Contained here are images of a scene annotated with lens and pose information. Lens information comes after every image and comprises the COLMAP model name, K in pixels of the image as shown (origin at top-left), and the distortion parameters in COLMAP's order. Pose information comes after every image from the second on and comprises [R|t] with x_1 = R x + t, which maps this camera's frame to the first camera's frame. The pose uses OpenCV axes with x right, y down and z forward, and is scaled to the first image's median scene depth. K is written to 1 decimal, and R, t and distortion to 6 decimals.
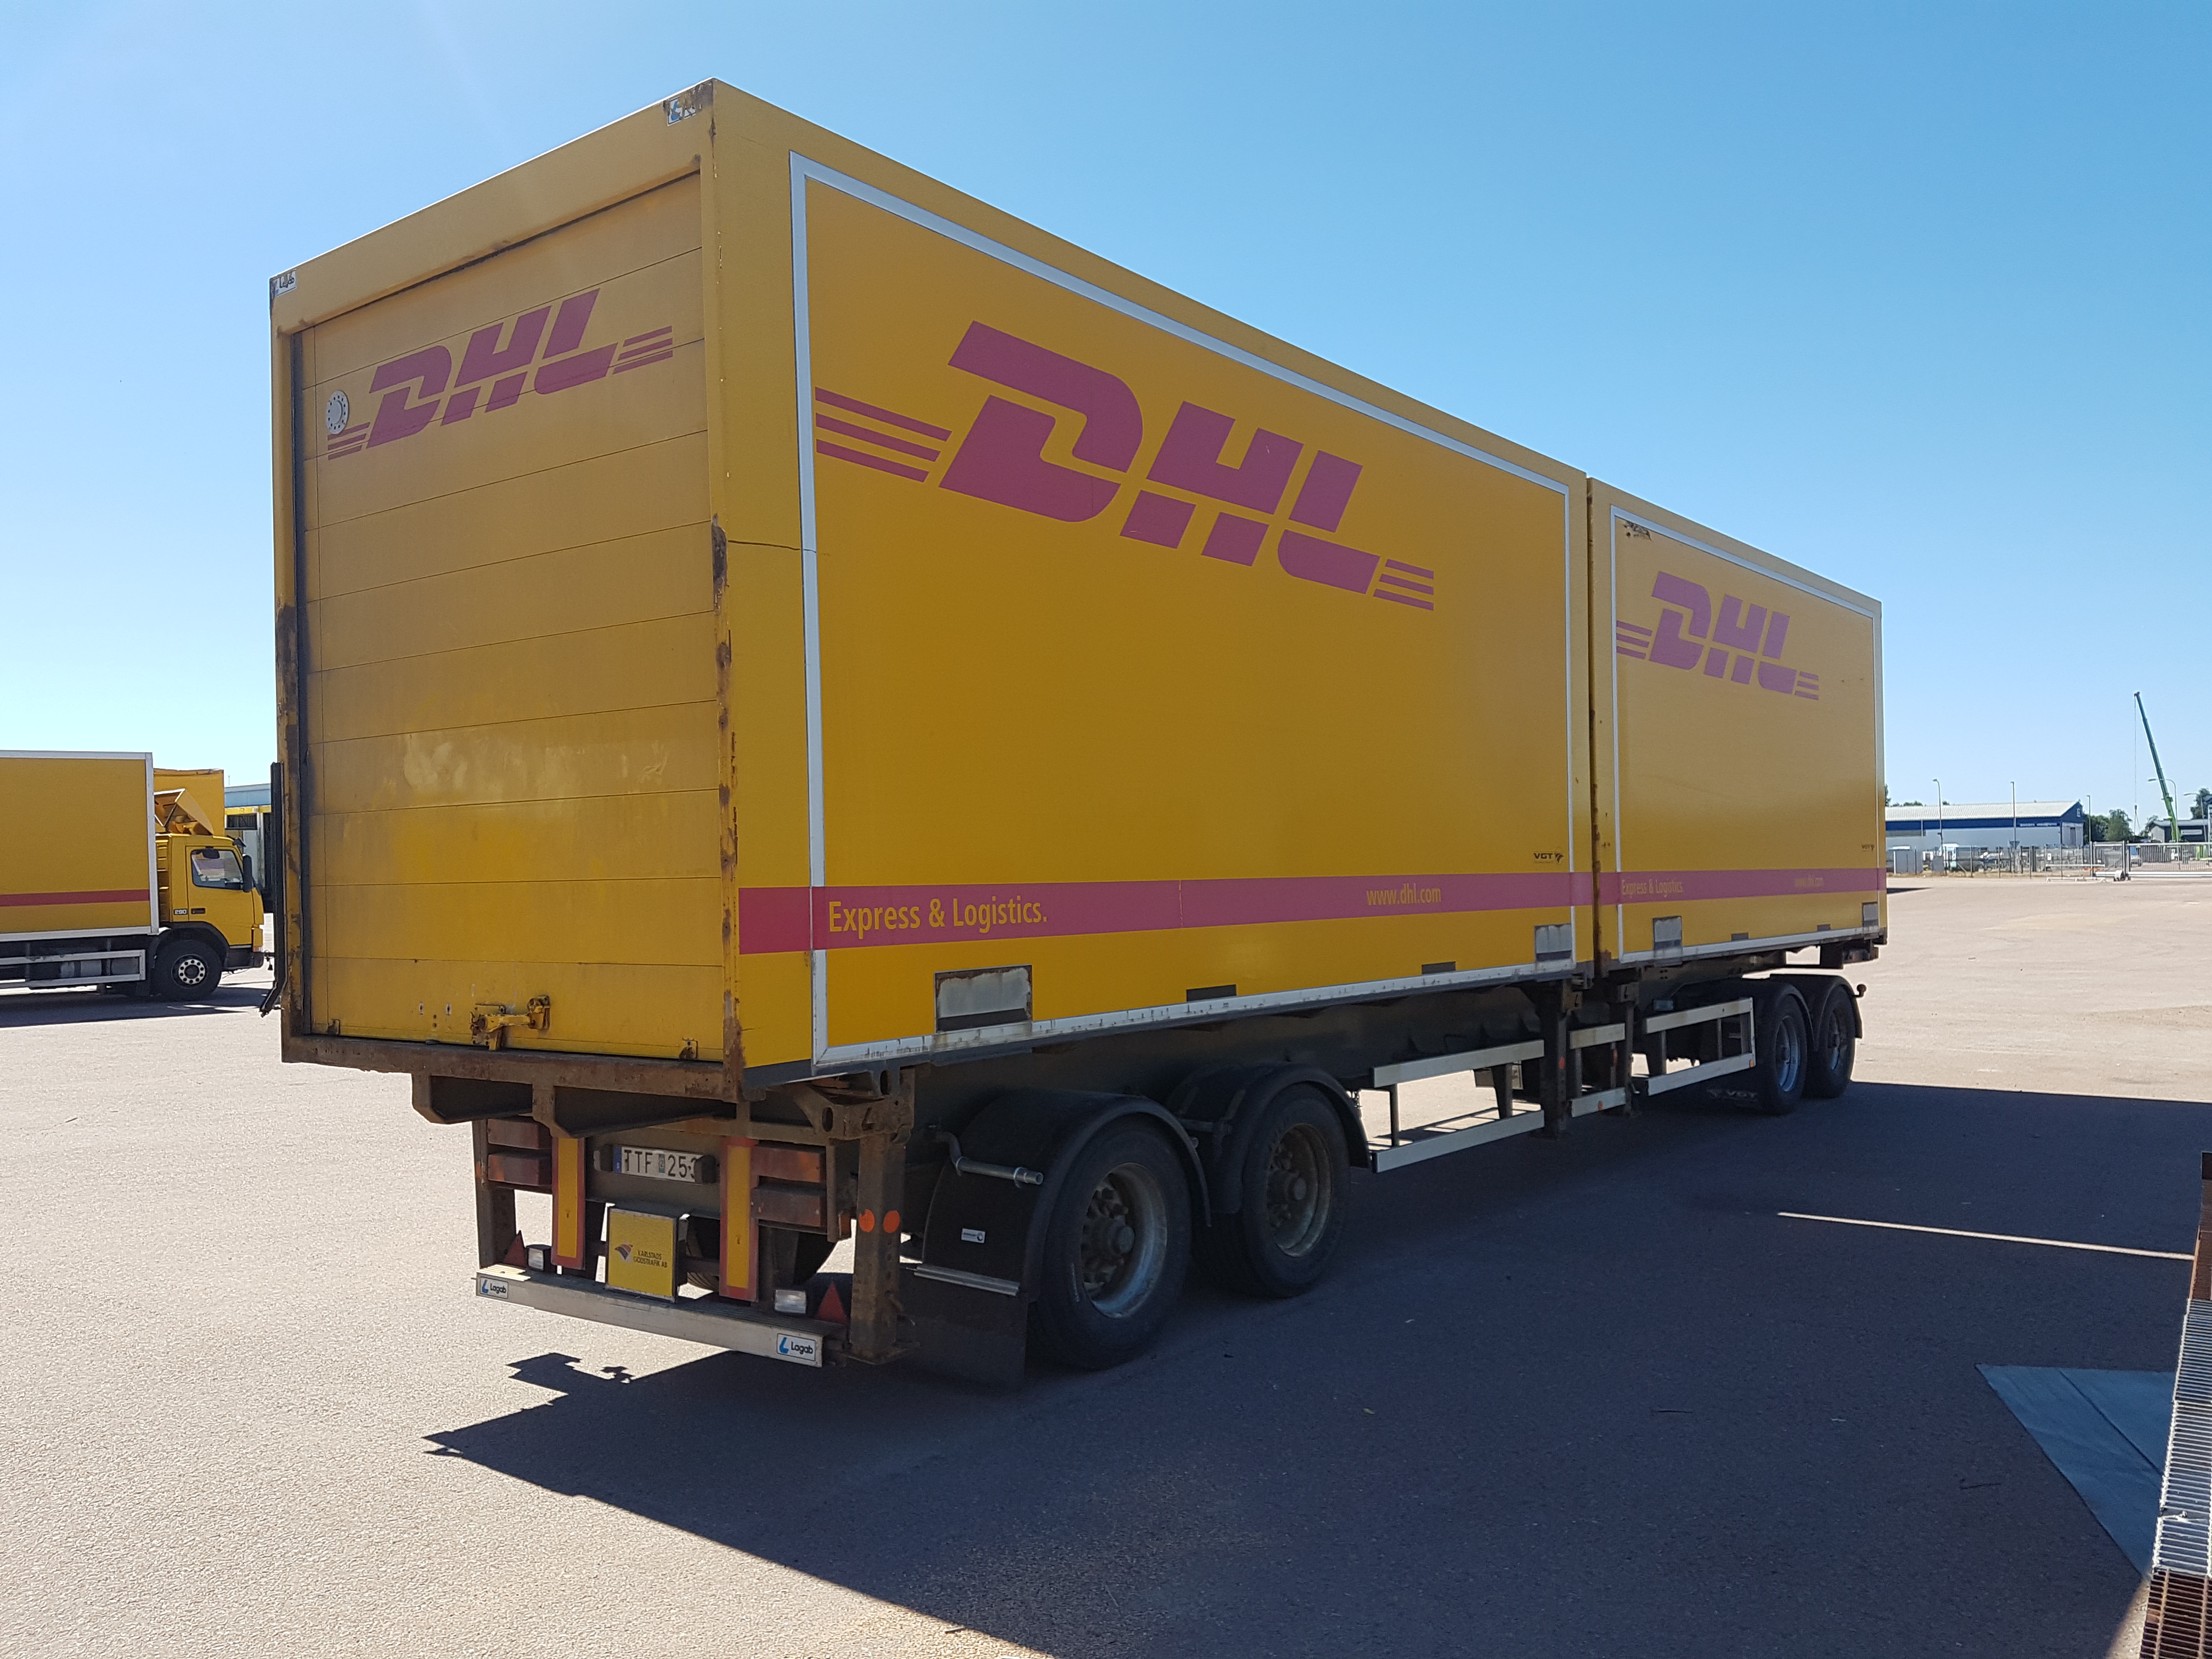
lens RADIAL K [[1702.0, 0, 1117.1], [0, 1702.0, 865.4], [0, 0, 1]] dist [0.290001, -0.559954]
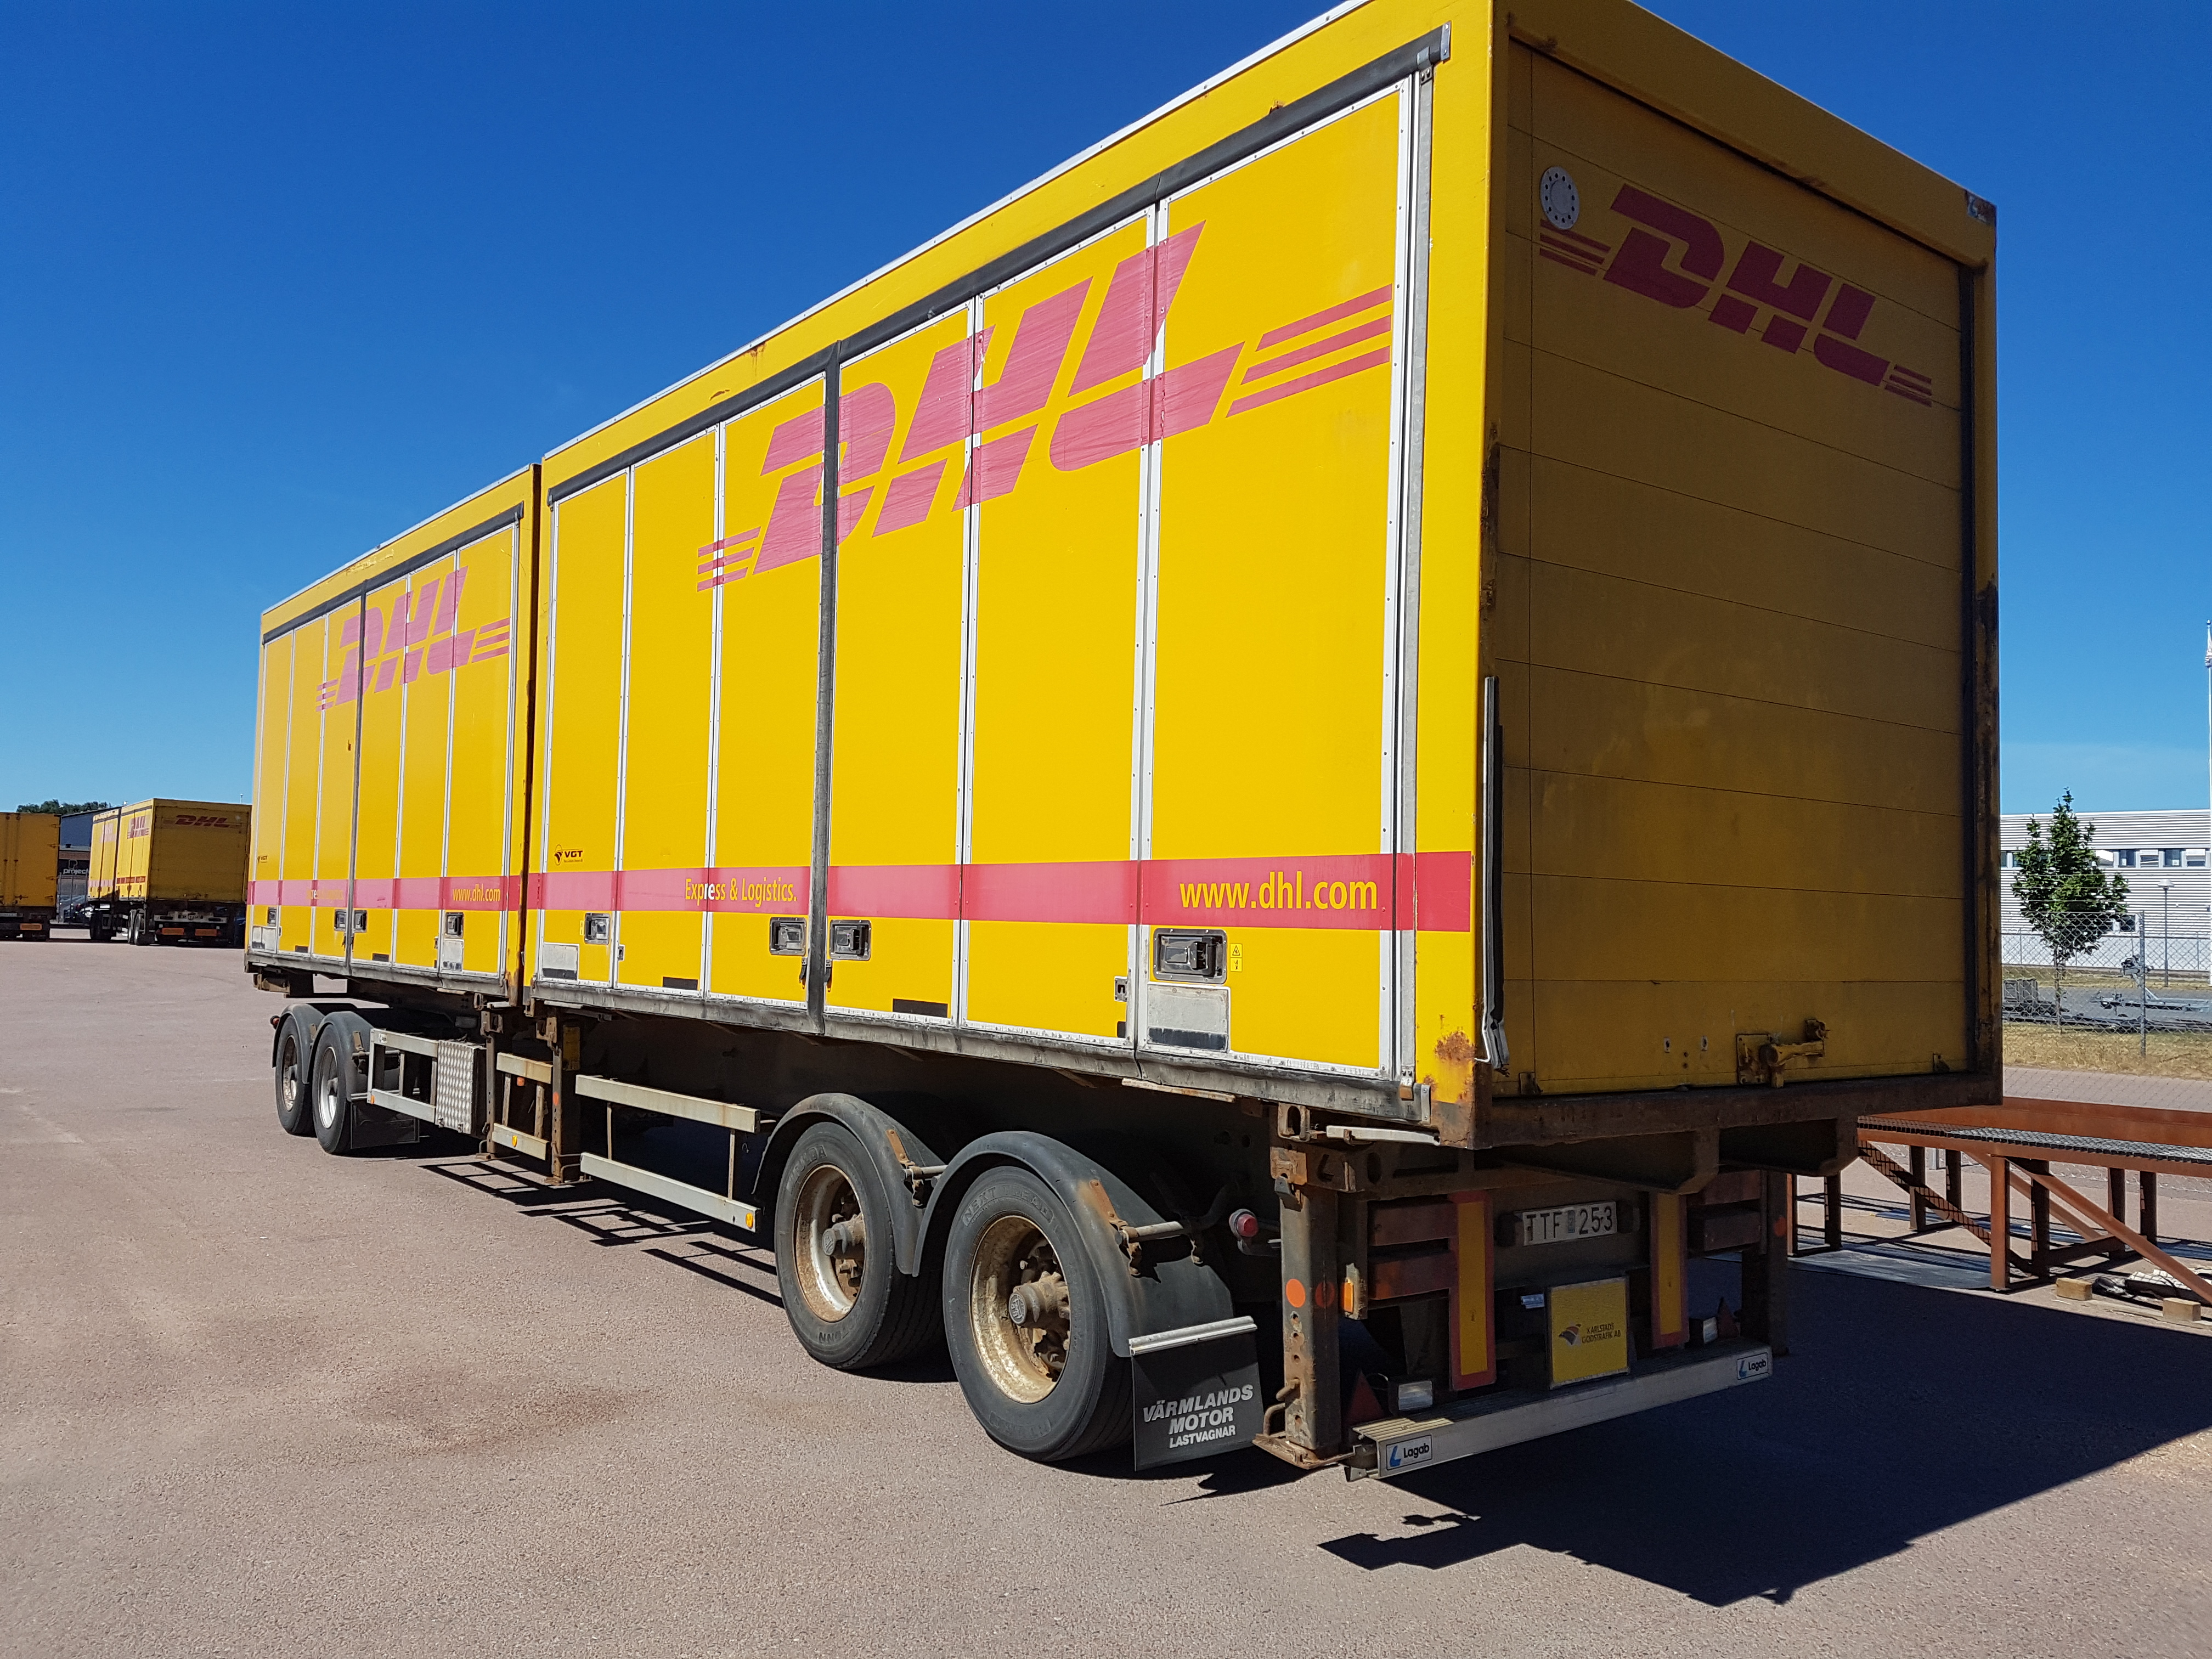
lens RADIAL K [[1673.9, 0, 1106.0], [0, 1673.9, 829.5], [0, 0, 1]] dist [0.249264, -0.518917]
pose [[0.255690, 0.075885, 0.963776, -1.212931], [-0.036120, 0.996968, -0.068916, 0.049156], [-0.966084, -0.017190, 0.257656, 1.071812]]
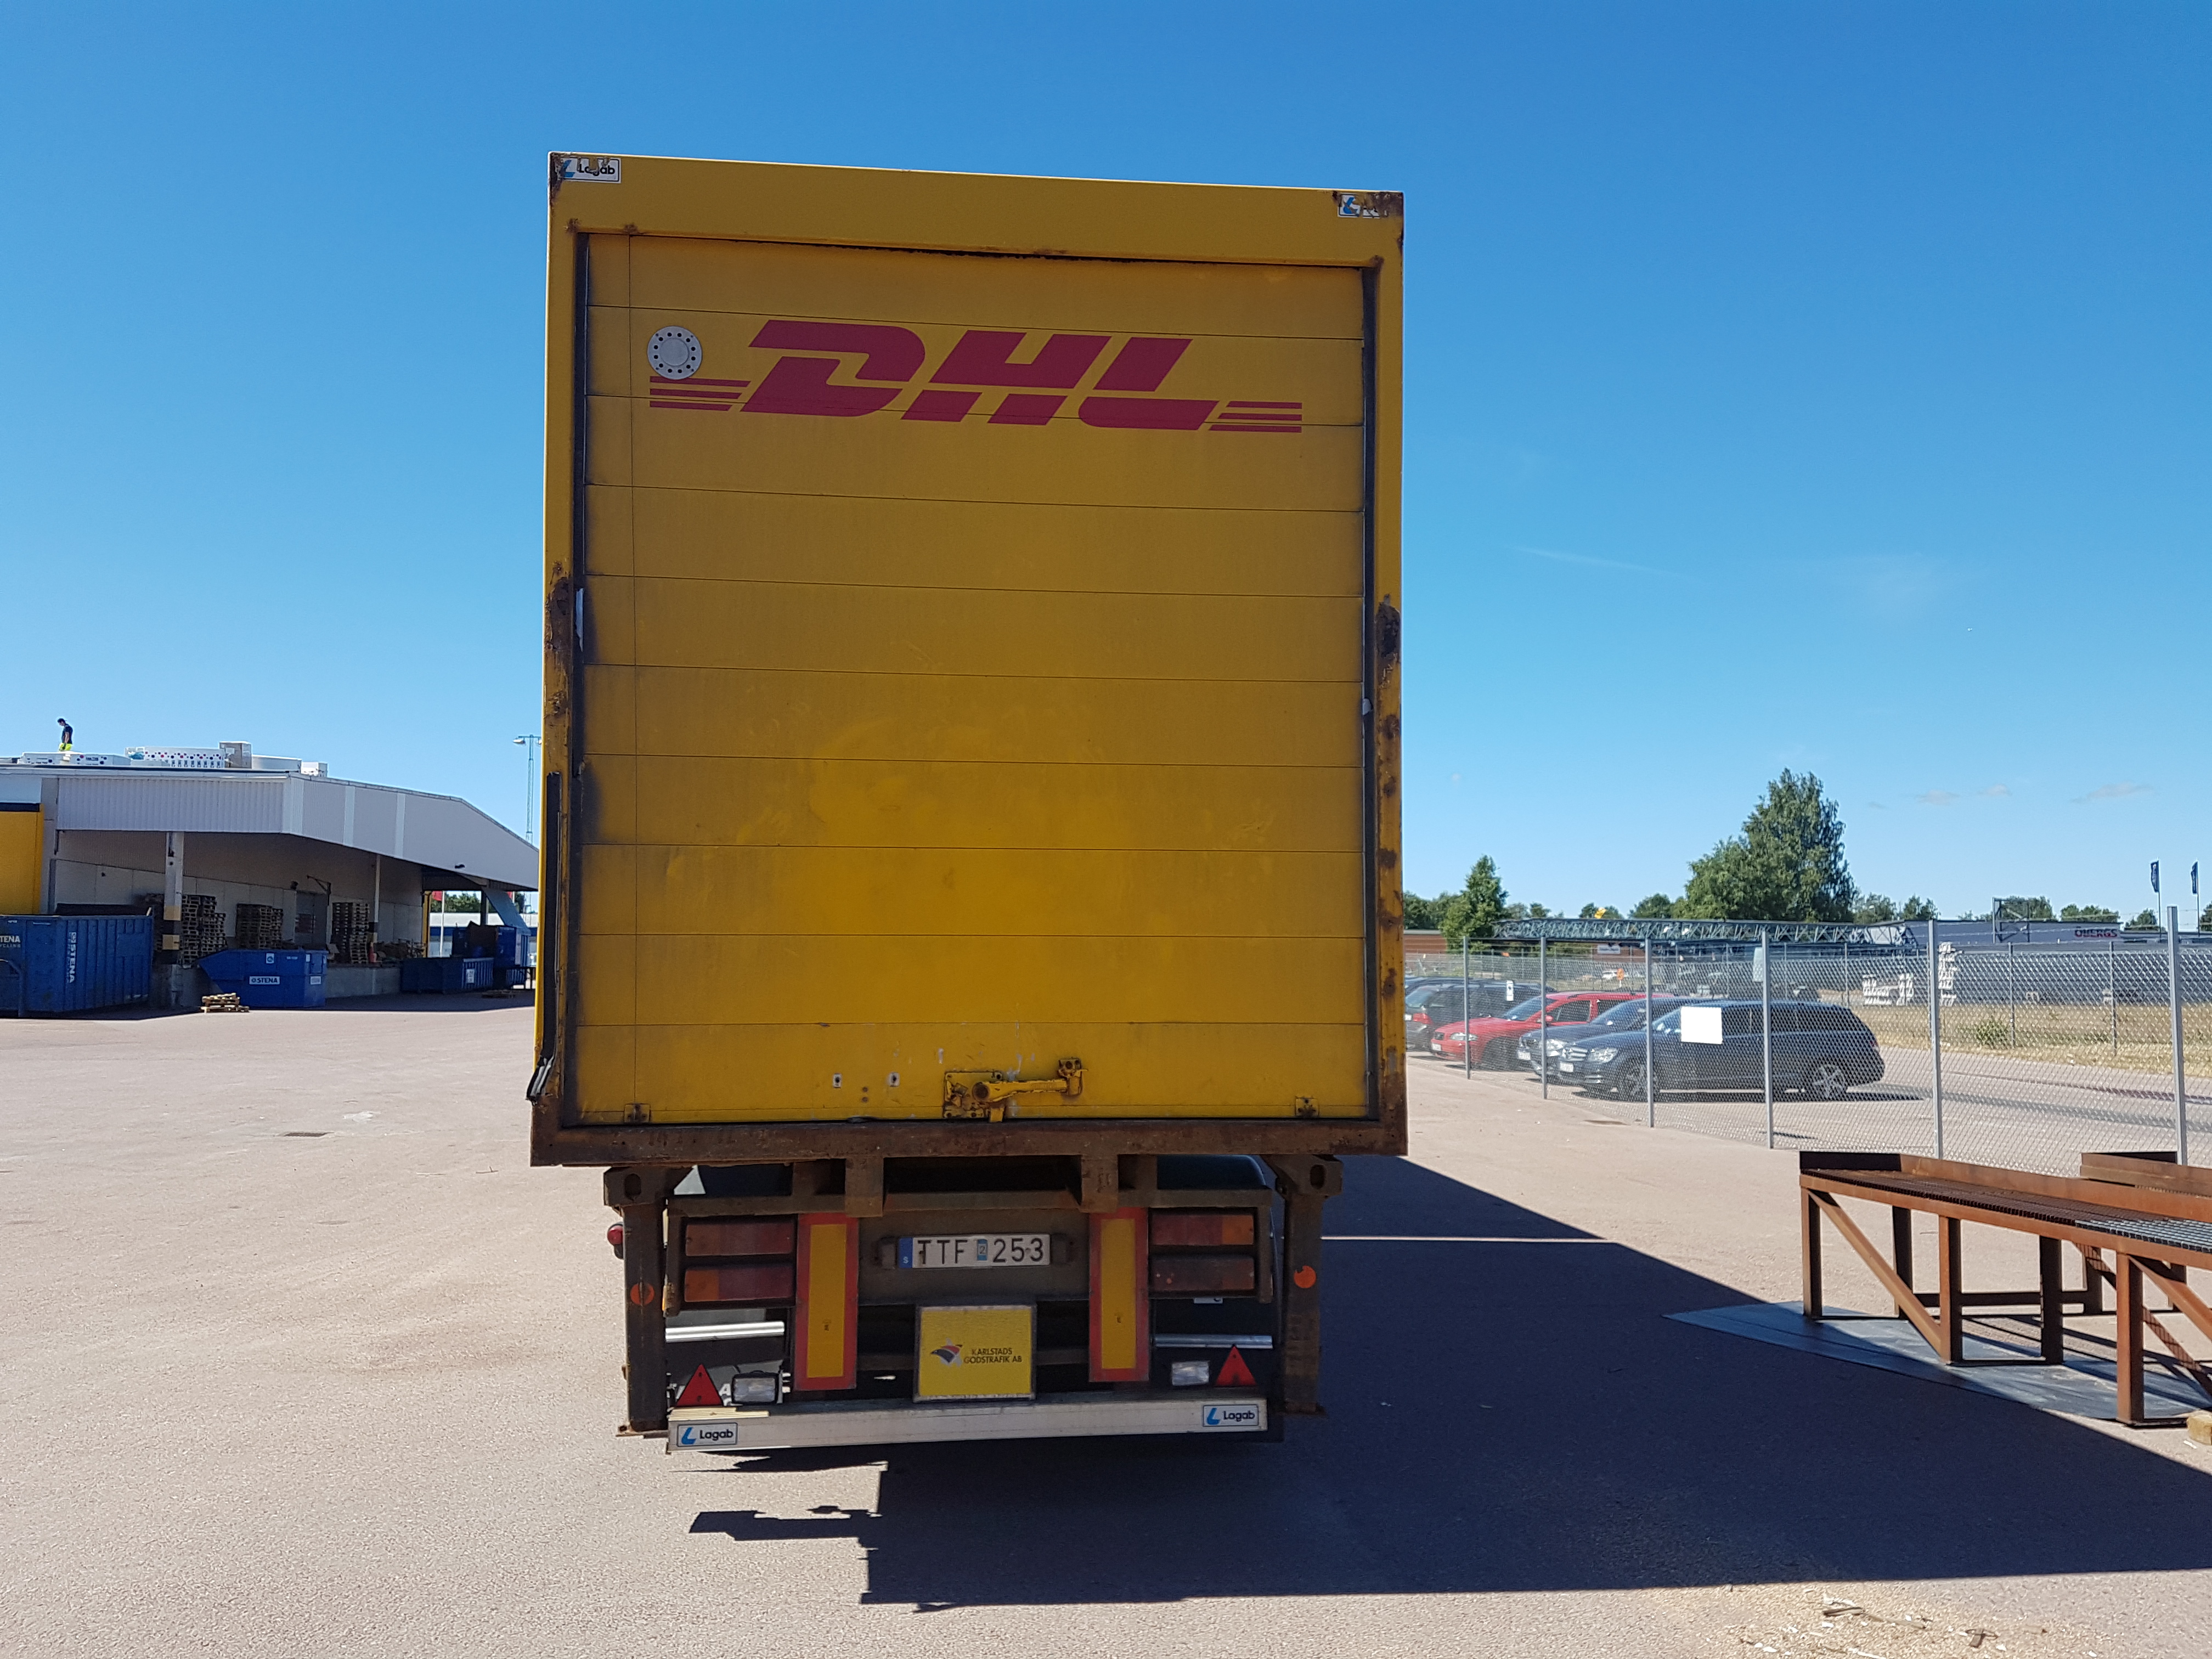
lens RADIAL K [[1702.0, 0, 1117.1], [0, 1702.0, 865.4], [0, 0, 1]] dist [0.290001, -0.559954]
pose [[0.724458, 0.061336, 0.686585, -0.899836], [-0.021758, 0.997572, -0.066159, 0.029926], [-0.688976, 0.032991, 0.724033, 0.305718]]
